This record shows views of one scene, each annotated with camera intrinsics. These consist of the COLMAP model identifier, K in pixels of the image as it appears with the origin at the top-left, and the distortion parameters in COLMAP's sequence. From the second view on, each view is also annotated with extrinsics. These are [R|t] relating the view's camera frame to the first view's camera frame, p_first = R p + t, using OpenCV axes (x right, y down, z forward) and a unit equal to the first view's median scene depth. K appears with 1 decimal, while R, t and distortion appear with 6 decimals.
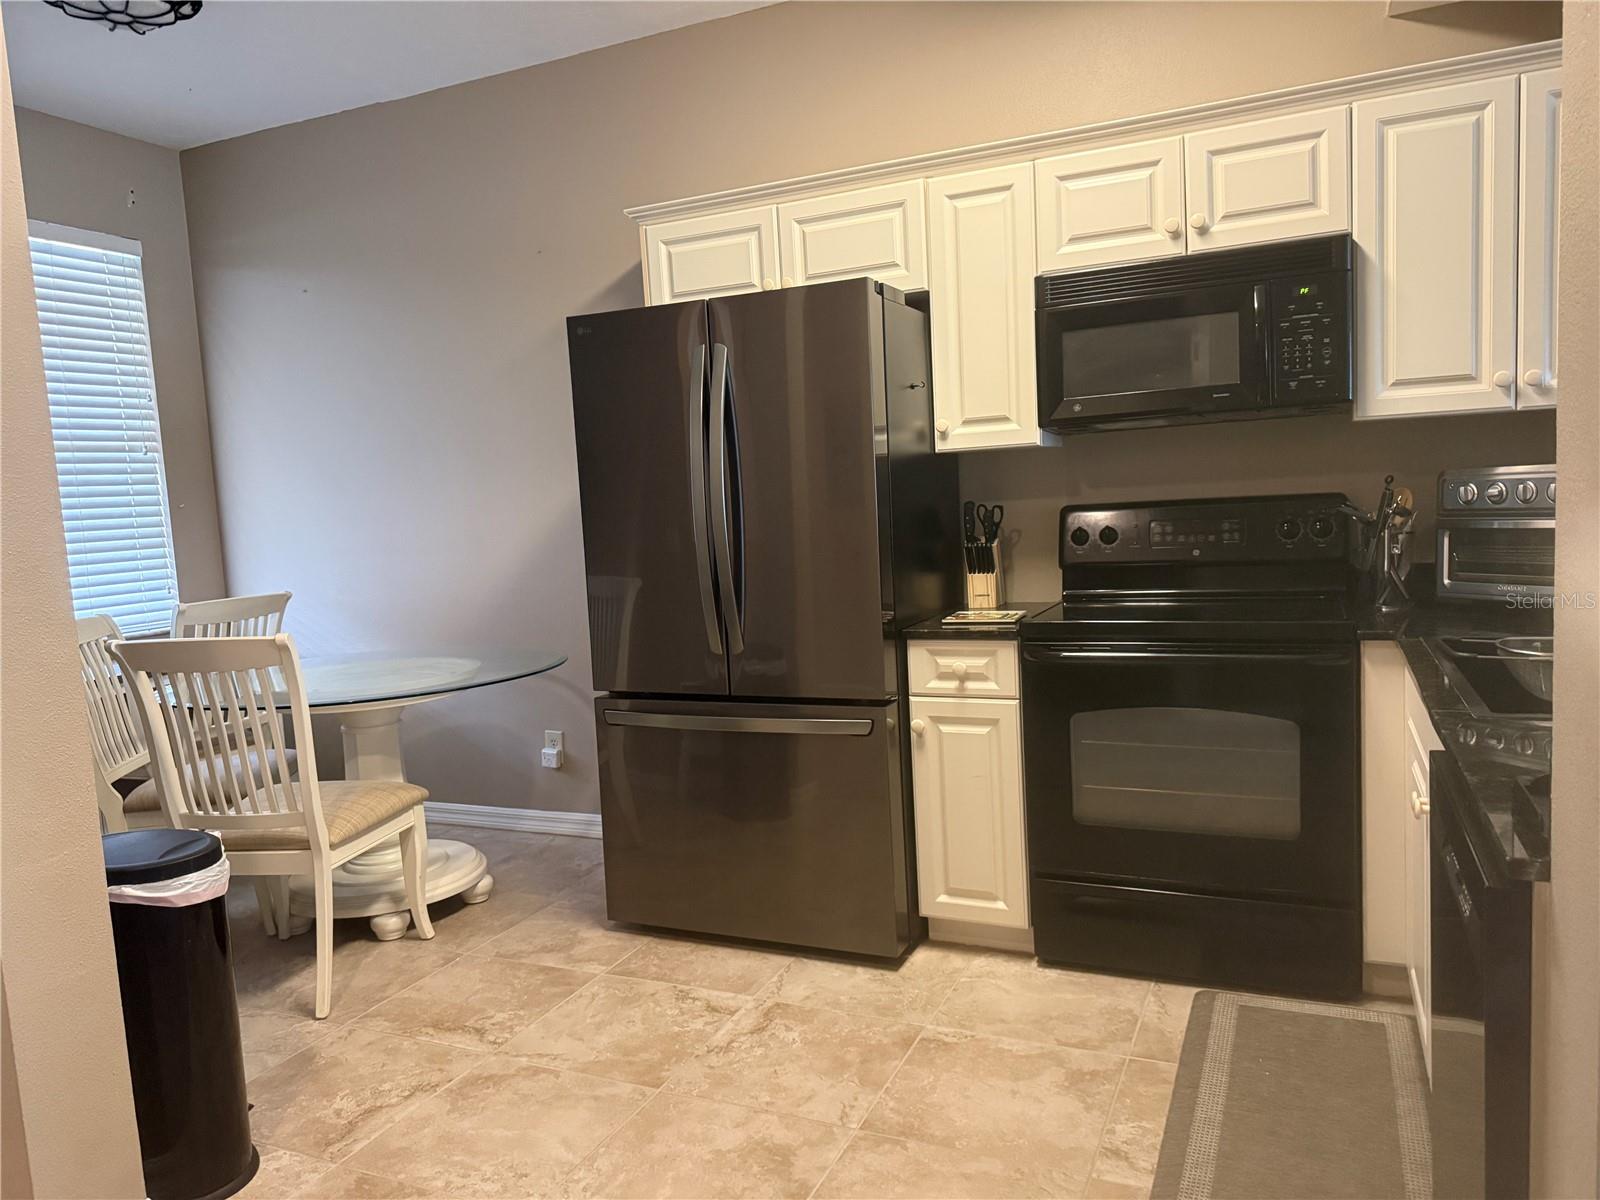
lens RADIAL K [[1126.7, 0, 774.2], [0, 1126.7, 609.8], [0, 0, 1]] dist [0.058804, -0.063028]
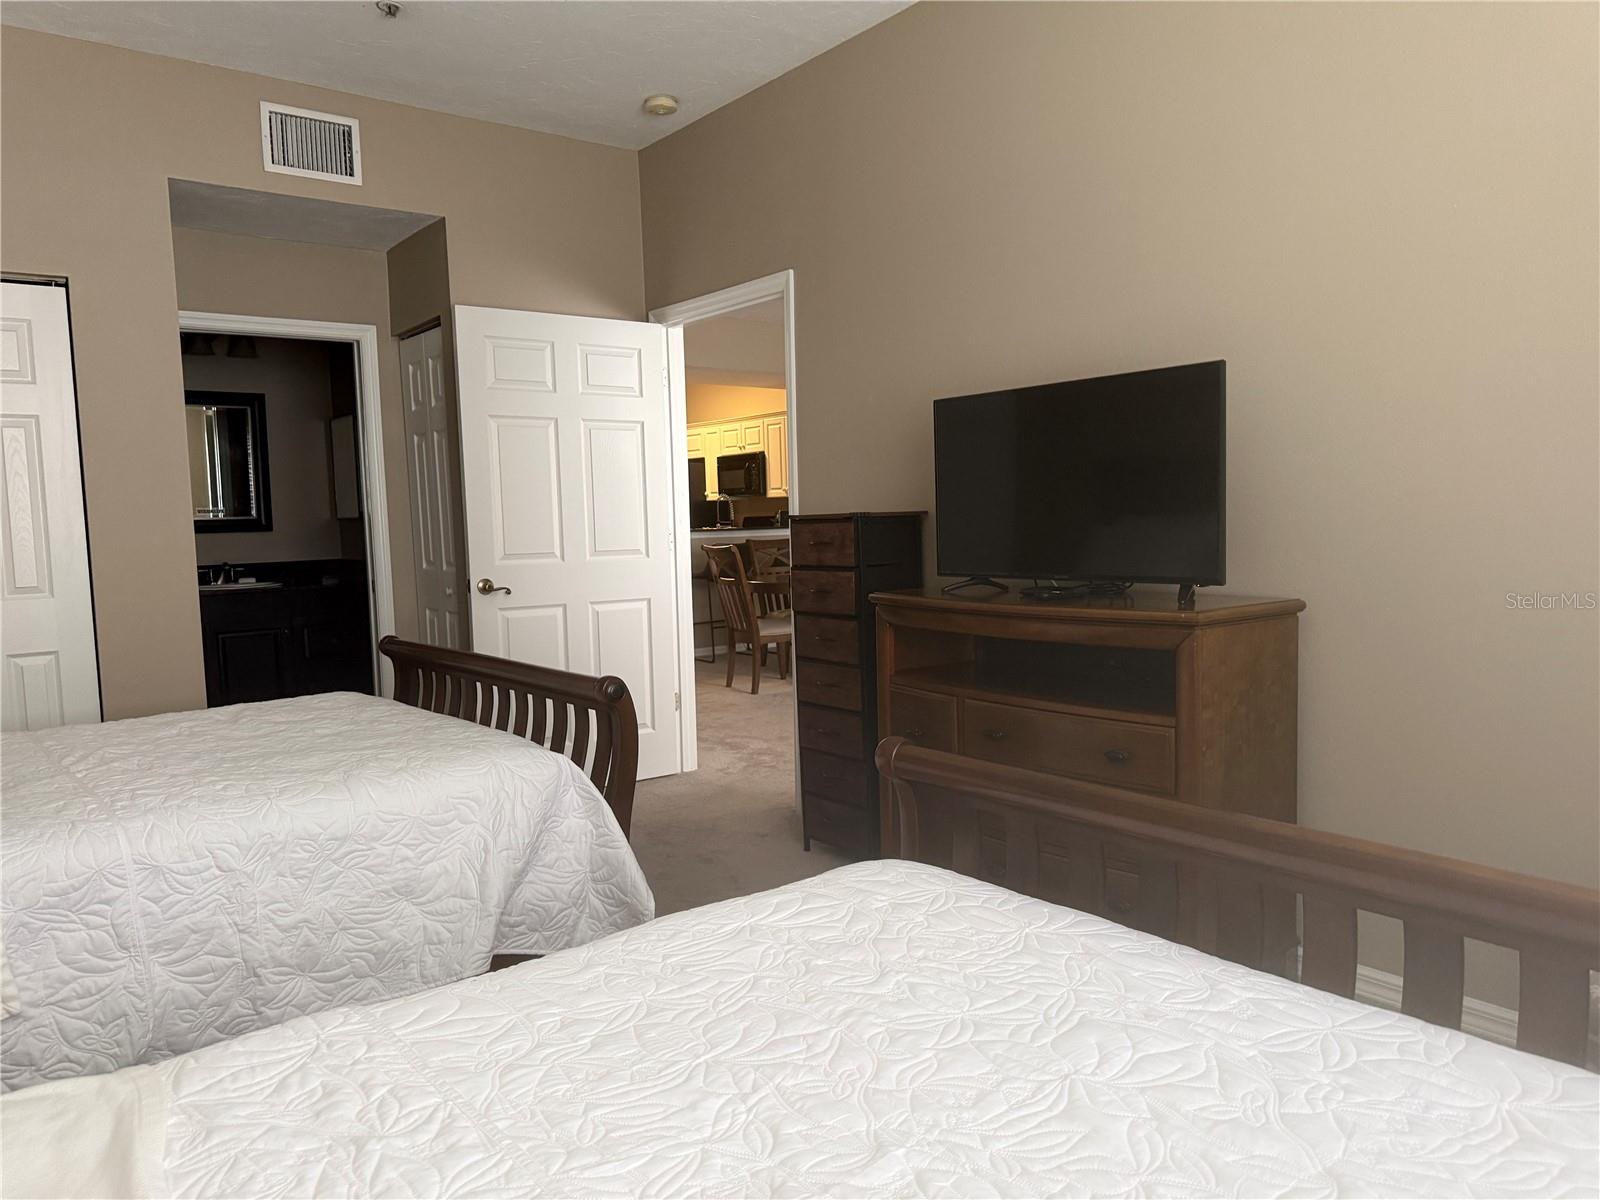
lens RADIAL K [[1126.7, 0, 798.3], [0, 1126.7, 602.3], [0, 0, 1]] dist [0.058804, -0.063028]
pose [[0.881836, 0.067421, -0.466711, 2.426217], [-0.070141, 0.997470, 0.011565, 0.142163], [0.466310, 0.022537, 0.884334, -2.372201]]
